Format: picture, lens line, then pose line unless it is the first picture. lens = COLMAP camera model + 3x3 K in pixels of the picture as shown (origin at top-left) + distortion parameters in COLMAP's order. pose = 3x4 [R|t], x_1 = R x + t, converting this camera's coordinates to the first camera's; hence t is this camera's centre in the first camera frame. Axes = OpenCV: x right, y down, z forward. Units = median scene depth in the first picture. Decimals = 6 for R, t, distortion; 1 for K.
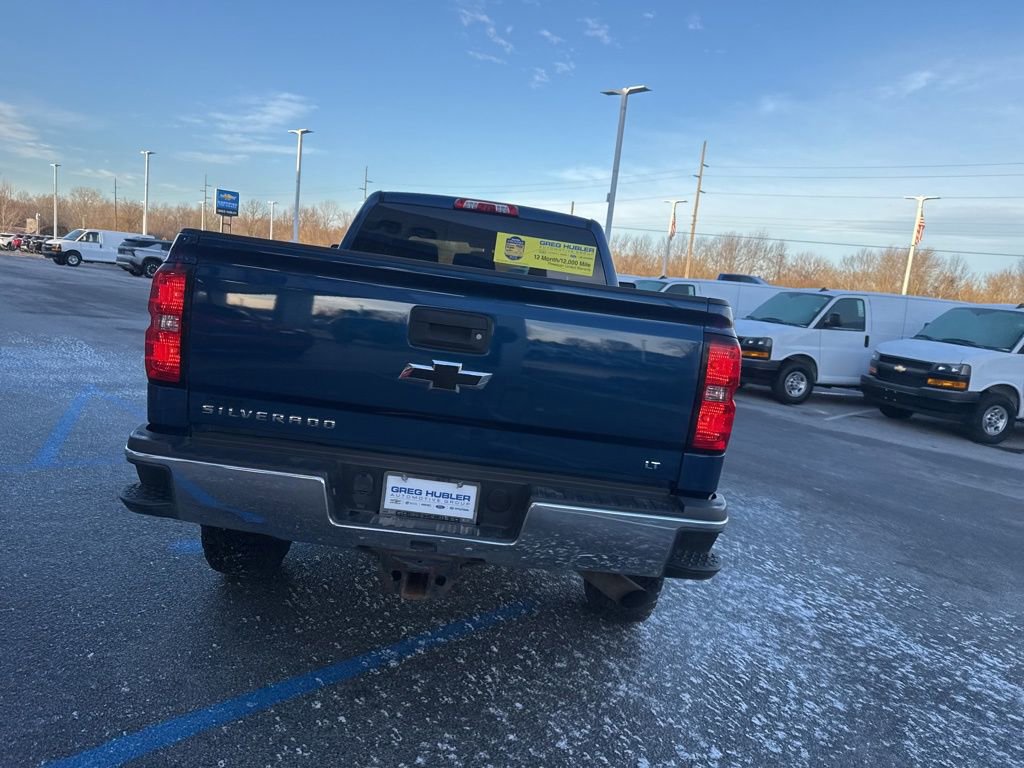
lens RADIAL K [[728.8, 0, 502.7], [0, 728.8, 372.4], [0, 0, 1]] dist [0.010617, -0.006124]
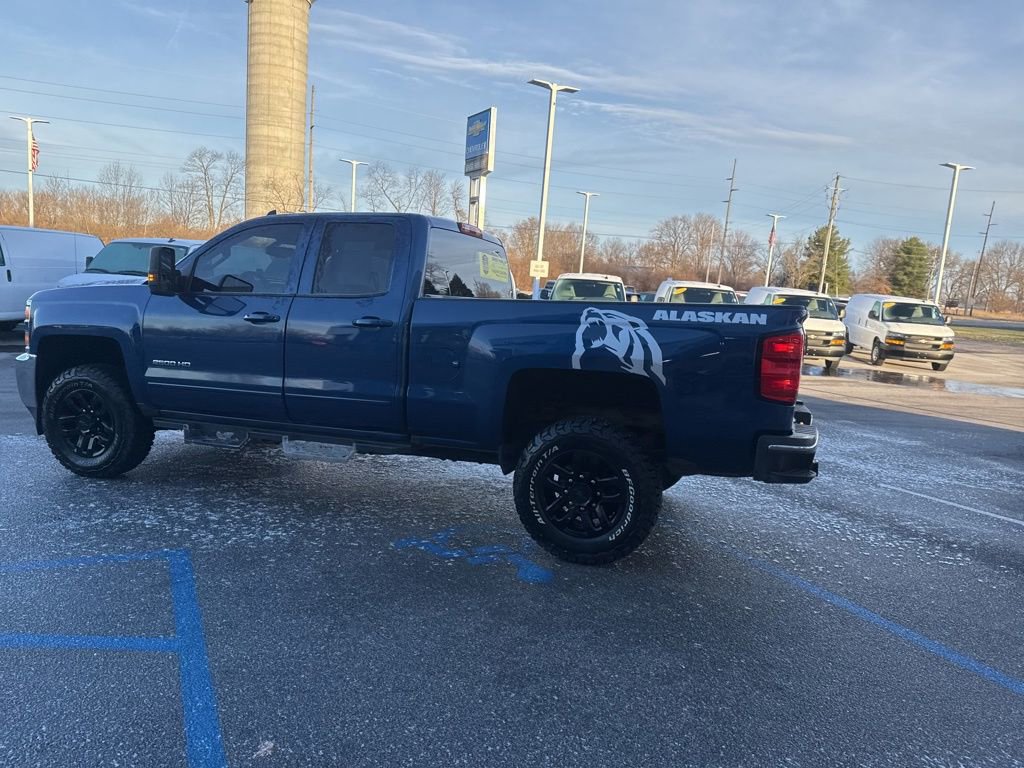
lens RADIAL K [[720.2, 0, 502.9], [0, 720.2, 393.7], [0, 0, 1]] dist [0.095046, -0.152961]
pose [[0.358247, -0.220897, 0.907118, -1.559538], [0.089176, 0.975261, 0.202272, -0.282439], [-0.929358, 0.008429, 0.369083, 0.738130]]
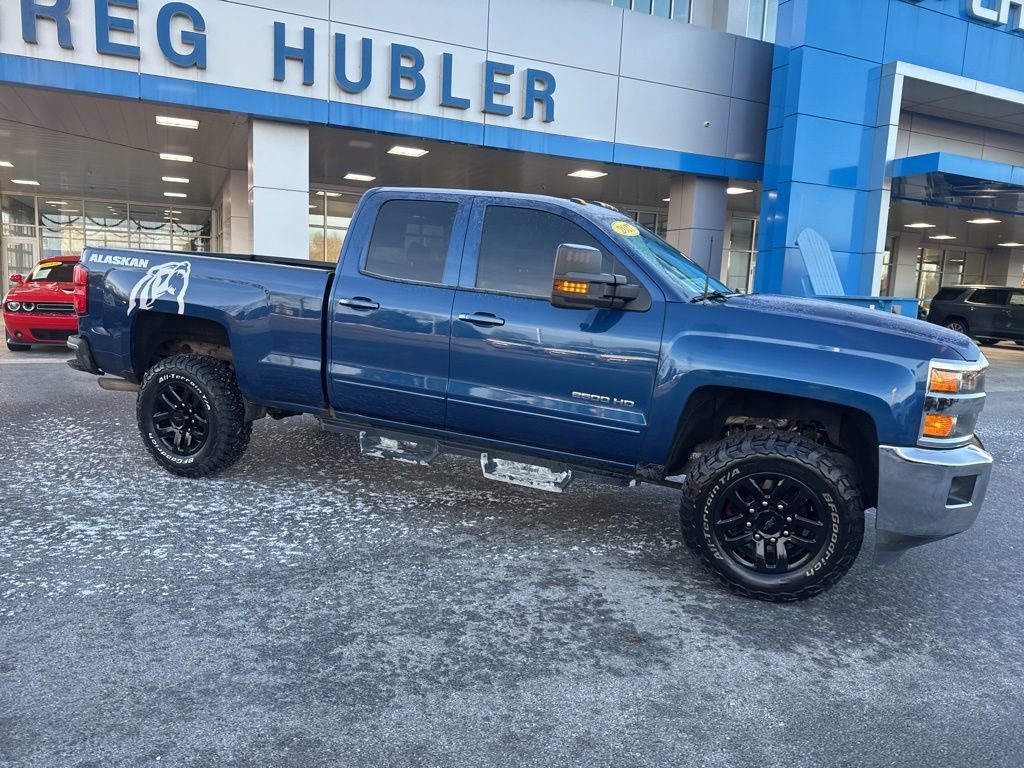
lens RADIAL K [[715.7, 0, 504.2], [0, 715.7, 381.0], [0, 0, 1]] dist [0.035763, -0.041922]
pose [[-0.381064, -0.003270, -0.924543, 1.347686], [-0.206849, 0.974947, 0.081808, -0.100611], [0.901113, 0.222415, -0.372193, 2.239213]]
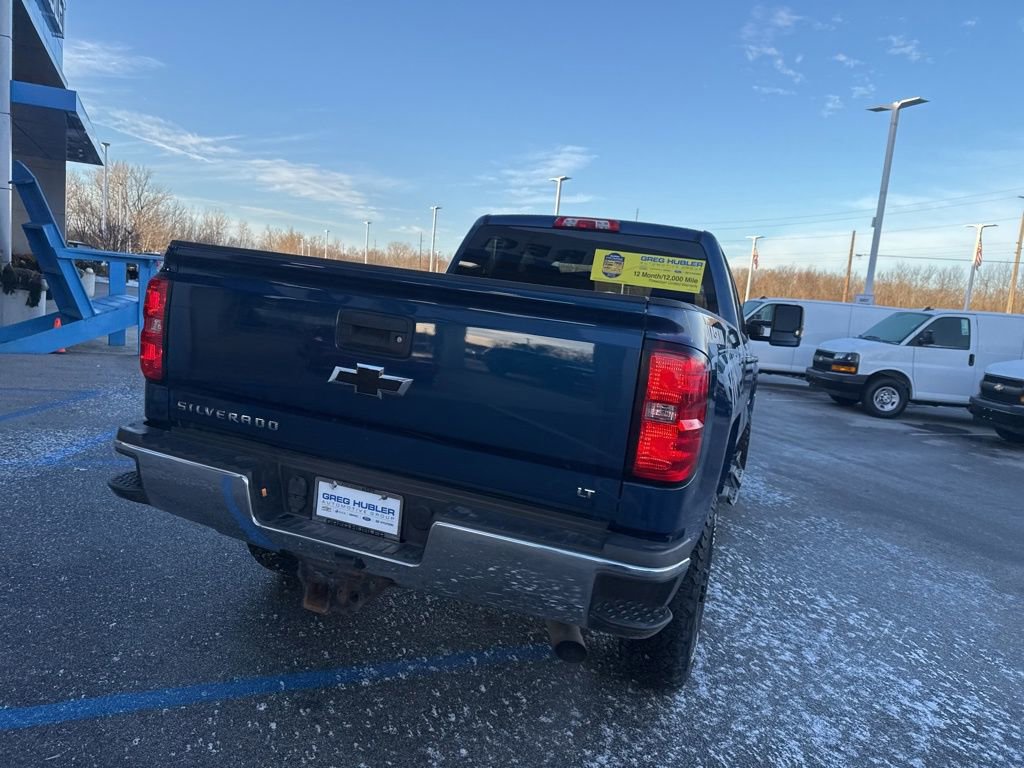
lens RADIAL K [[728.8, 0, 502.7], [0, 728.8, 372.4], [0, 0, 1]] dist [0.010617, -0.006124]
pose [[0.933522, 0.023096, -0.357774, 0.309419], [-0.042527, 0.998011, -0.046539, 0.022695], [0.355988, 0.058660, 0.932648, 0.121648]]
